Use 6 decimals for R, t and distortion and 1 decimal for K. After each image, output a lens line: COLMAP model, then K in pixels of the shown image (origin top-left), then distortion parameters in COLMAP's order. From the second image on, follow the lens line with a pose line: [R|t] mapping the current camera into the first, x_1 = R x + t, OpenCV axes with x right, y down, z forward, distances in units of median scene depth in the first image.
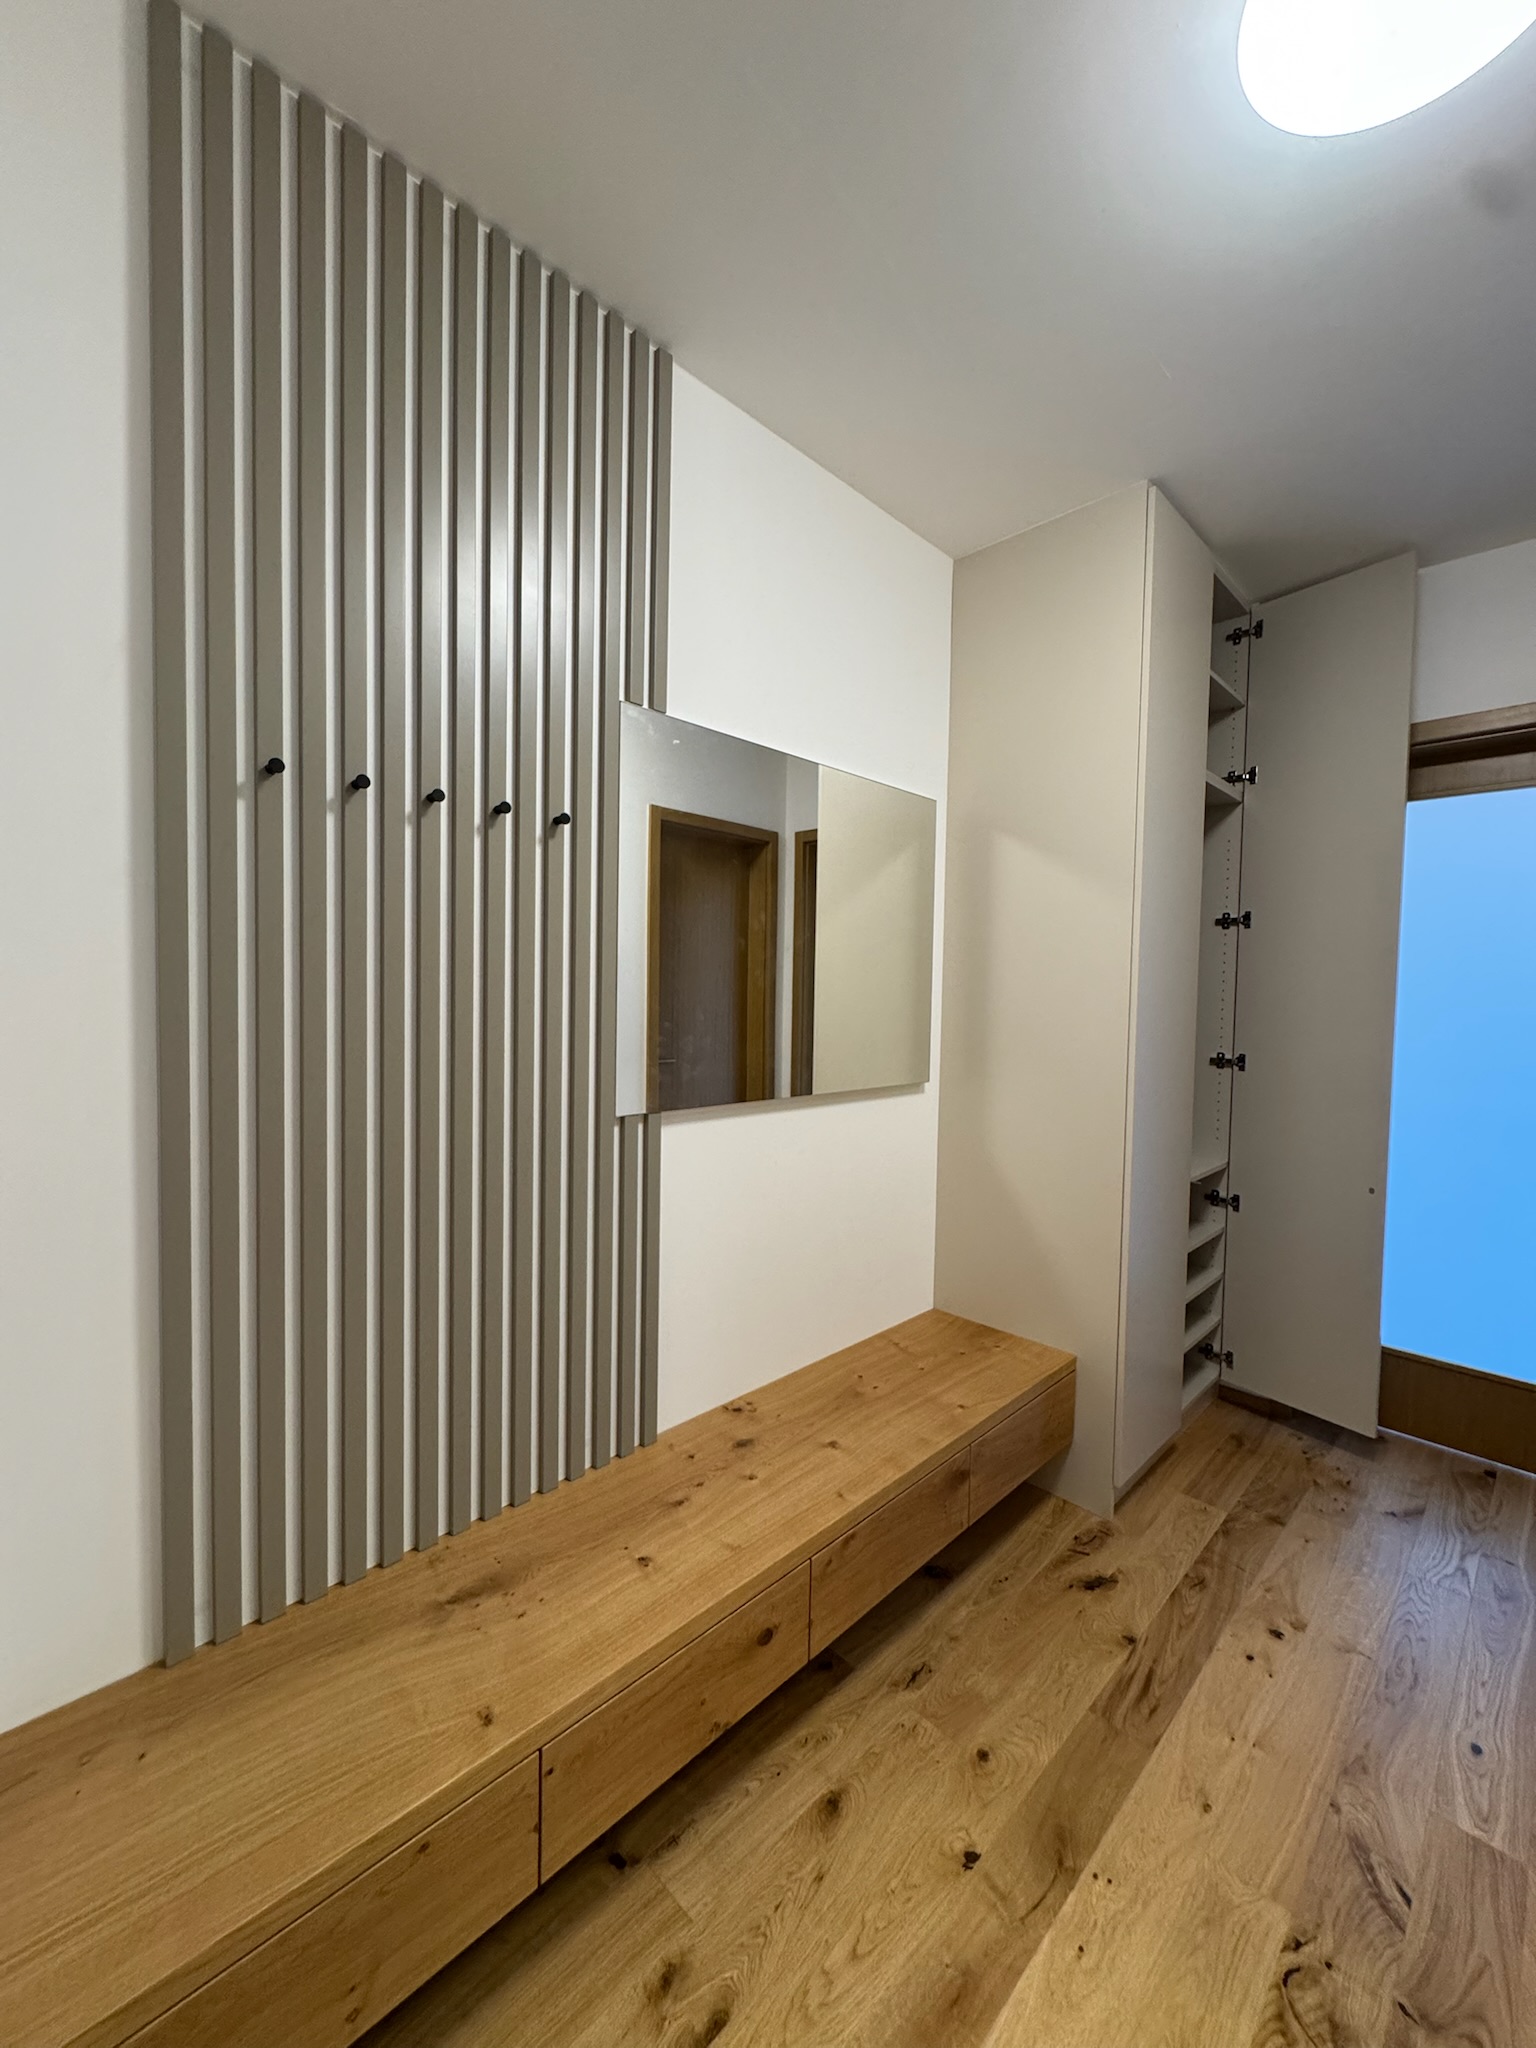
lens RADIAL K [[819.5, 0, 771.7], [0, 819.5, 1024.0], [0, 0, 1]] dist [-0.002474, 0.000689]
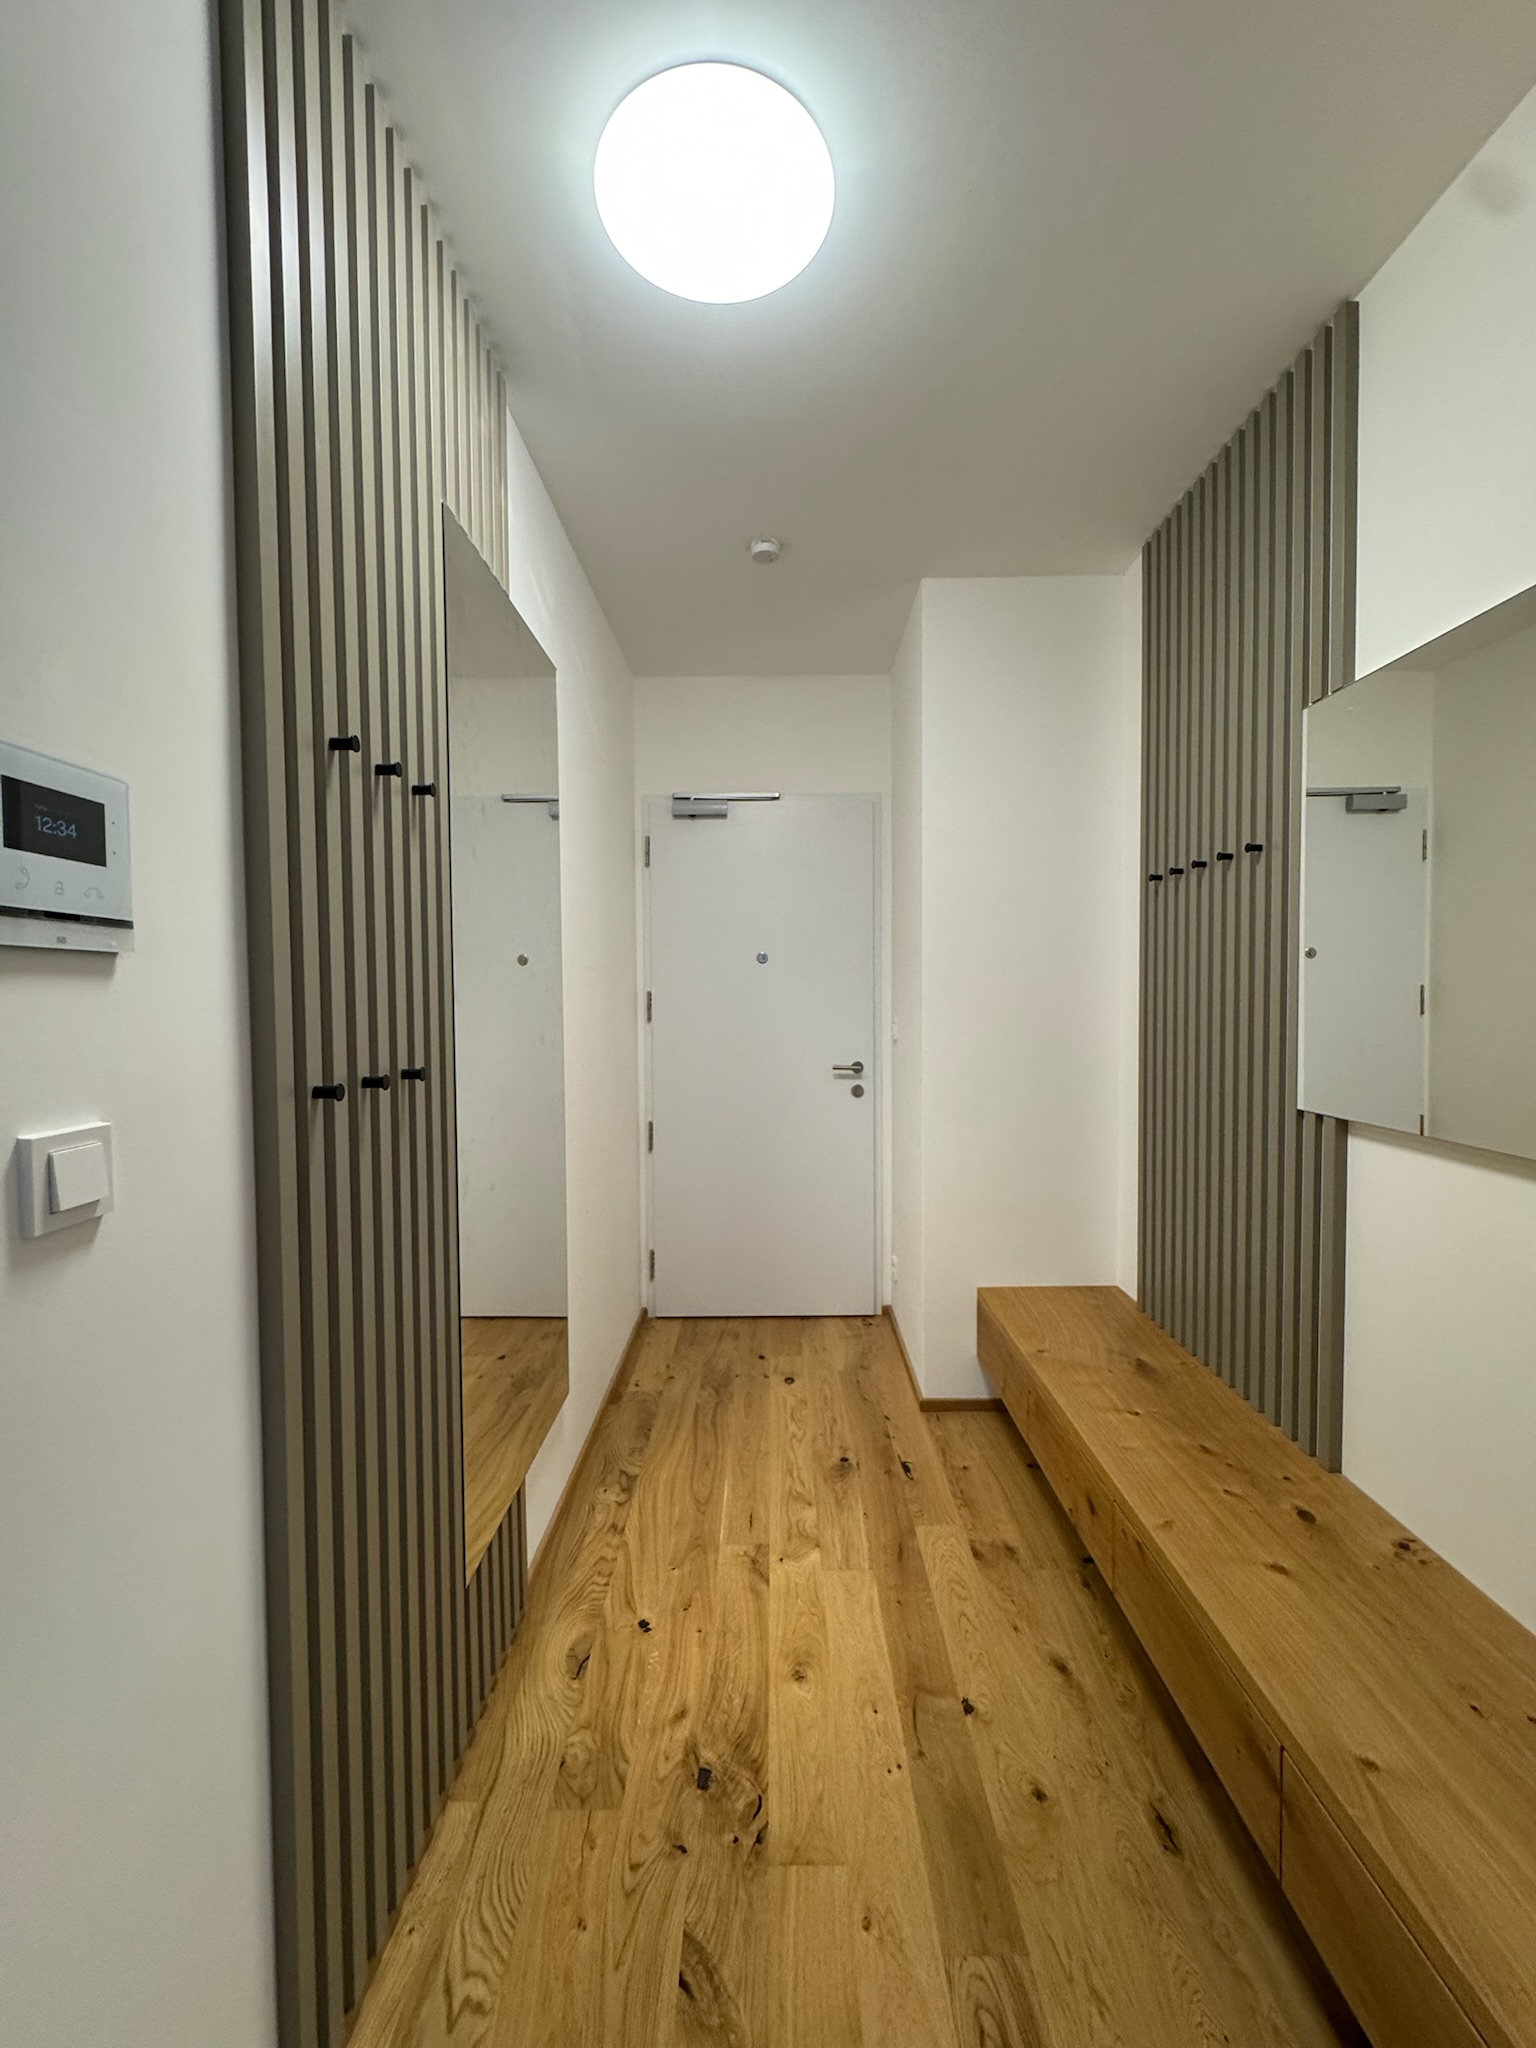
lens RADIAL K [[819.5, 0, 771.7], [0, 819.5, 1024.0], [0, 0, 1]] dist [-0.002474, 0.000689]
pose [[-0.707416, 0.012346, -0.706689, 1.018513], [-0.030020, 0.998420, 0.047494, -0.023998], [0.706159, 0.054812, -0.705928, 1.260346]]
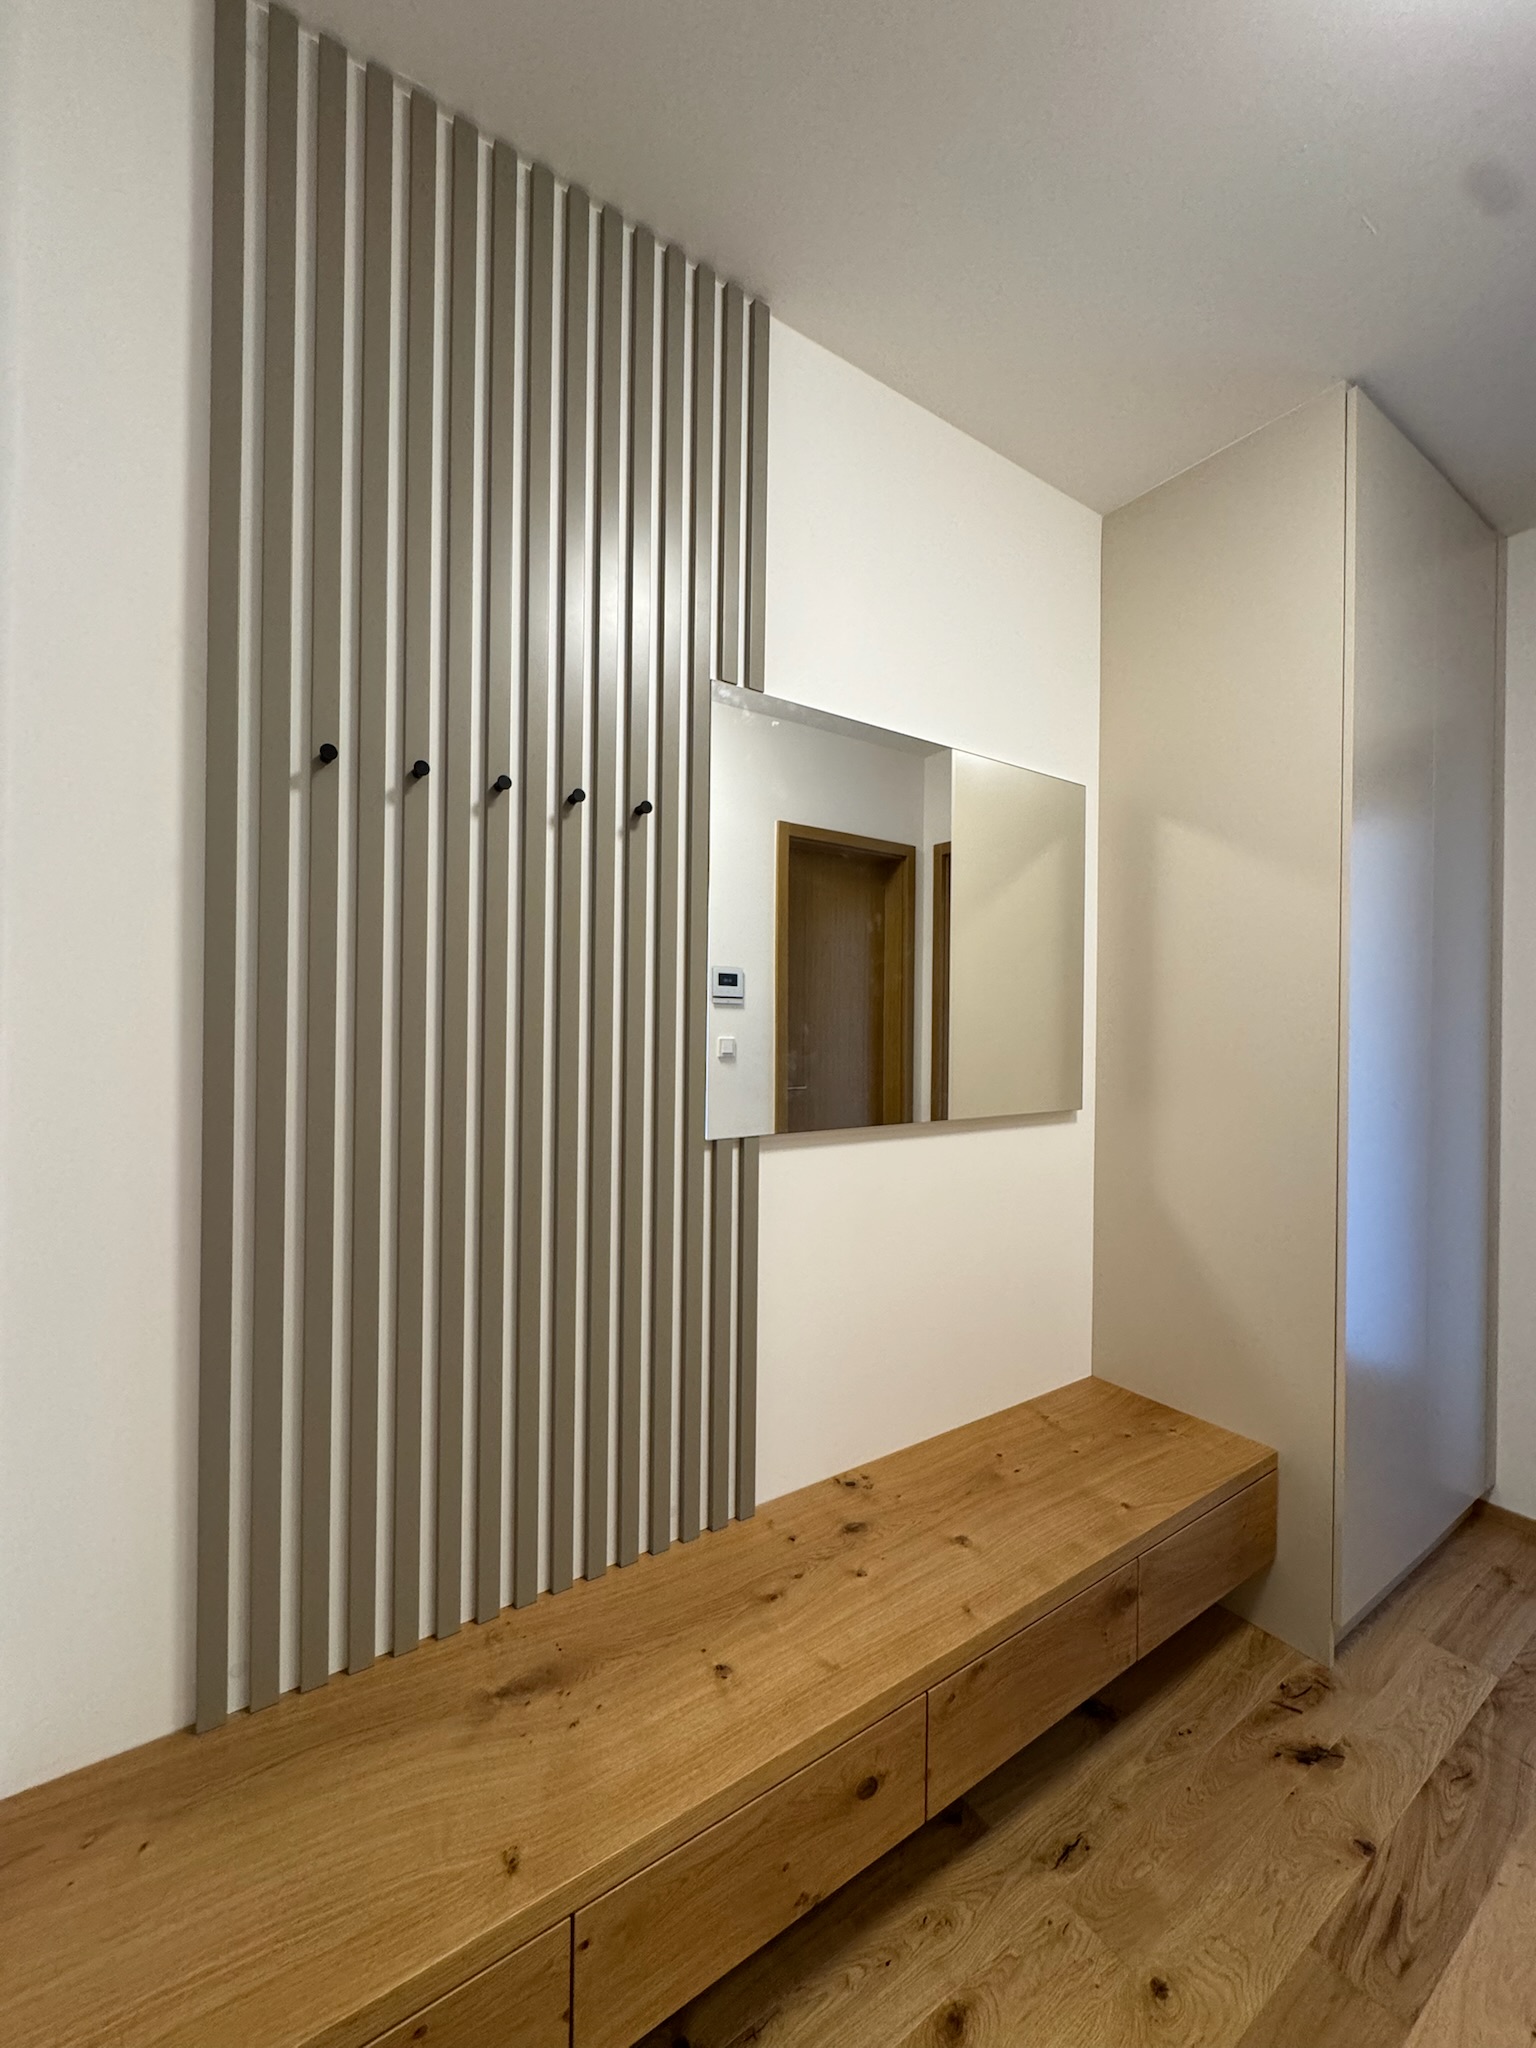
lens RADIAL K [[819.5, 0, 771.7], [0, 819.5, 1024.0], [0, 0, 1]] dist [-0.002474, 0.000689]
pose [[0.983087, -0.007127, -0.183002, 0.043903], [-0.000162, 0.999208, -0.039782, 0.022755], [0.183141, 0.039139, 0.982307, 0.134318]]
